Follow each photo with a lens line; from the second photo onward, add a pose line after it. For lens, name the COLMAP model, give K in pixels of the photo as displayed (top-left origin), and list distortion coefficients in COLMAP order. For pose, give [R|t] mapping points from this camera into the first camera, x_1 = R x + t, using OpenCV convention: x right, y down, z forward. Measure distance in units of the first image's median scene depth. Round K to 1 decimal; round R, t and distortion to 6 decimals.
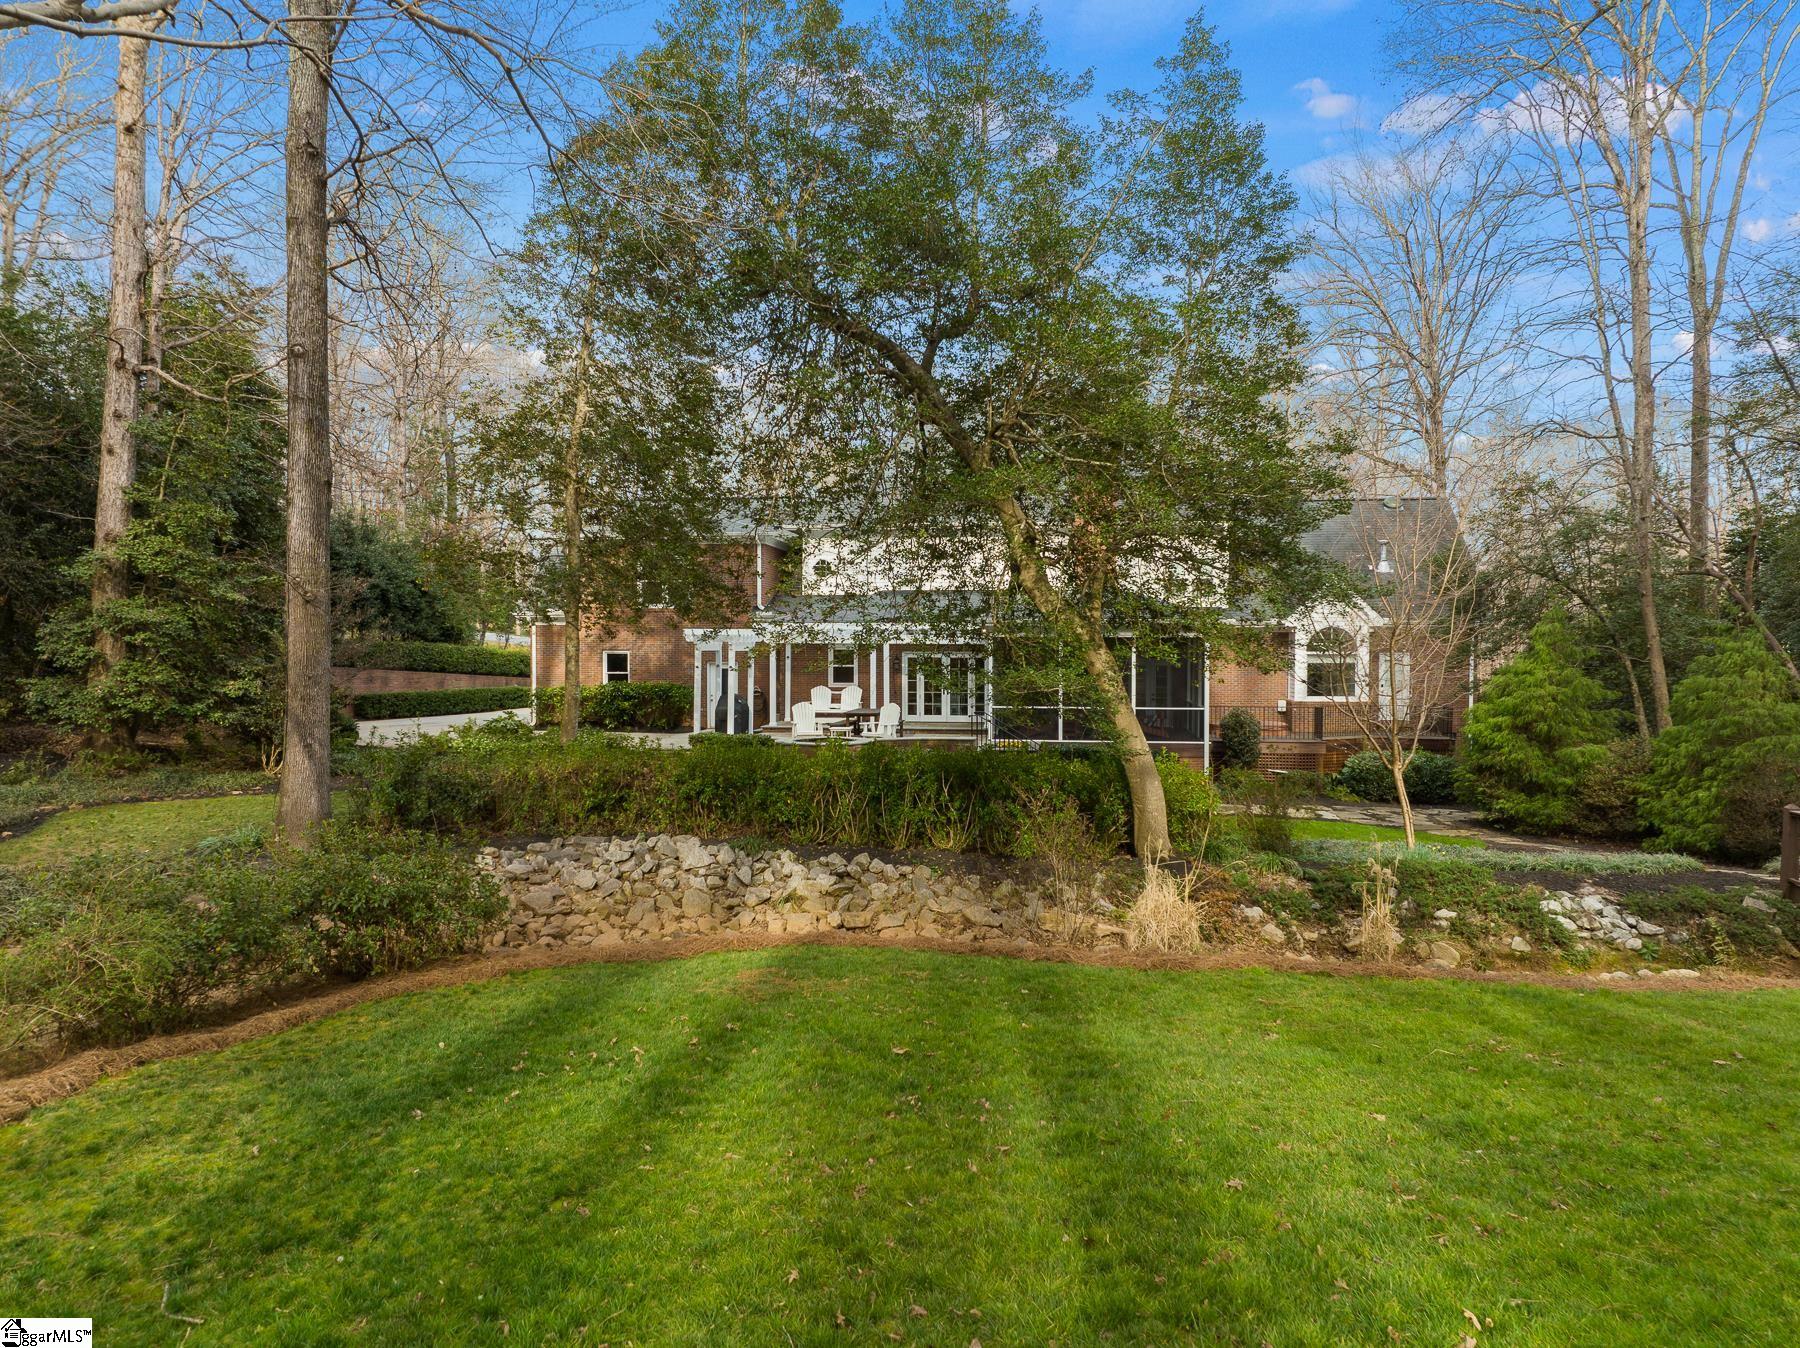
lens RADIAL K [[1269.3, 0, 903.8], [0, 1269.3, 668.3], [0, 0, 1]] dist [-0.037818, -0.004212]
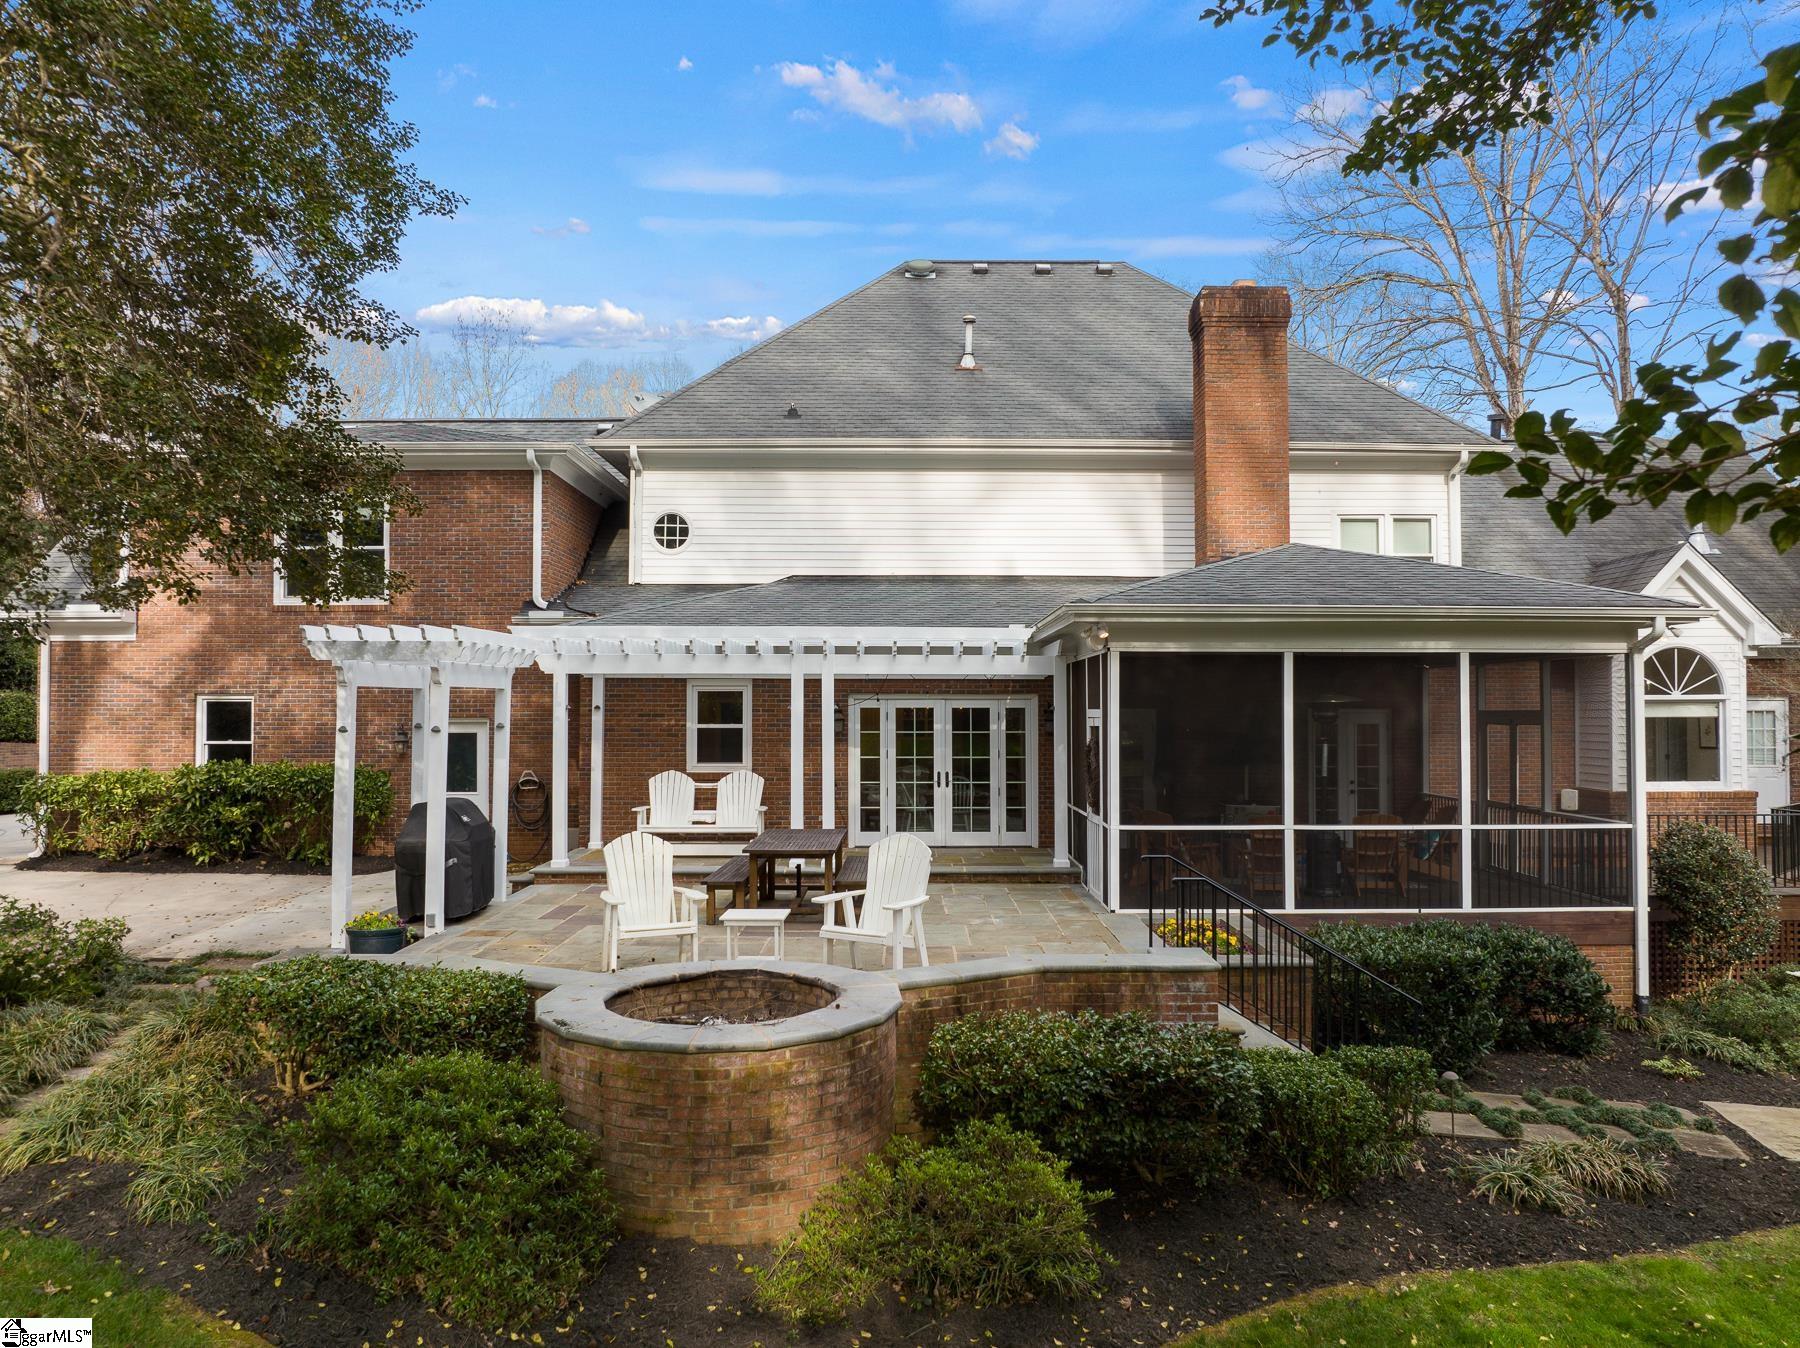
lens RADIAL K [[1269.3, 0, 903.8], [0, 1269.3, 668.3], [0, 0, 1]] dist [-0.037818, -0.004212]
pose [[0.989583, 0.002650, 0.143938, -0.048069], [0.004017, 0.998933, -0.046007, -0.001506], [-0.143907, 0.046106, 0.988517, 0.539439]]
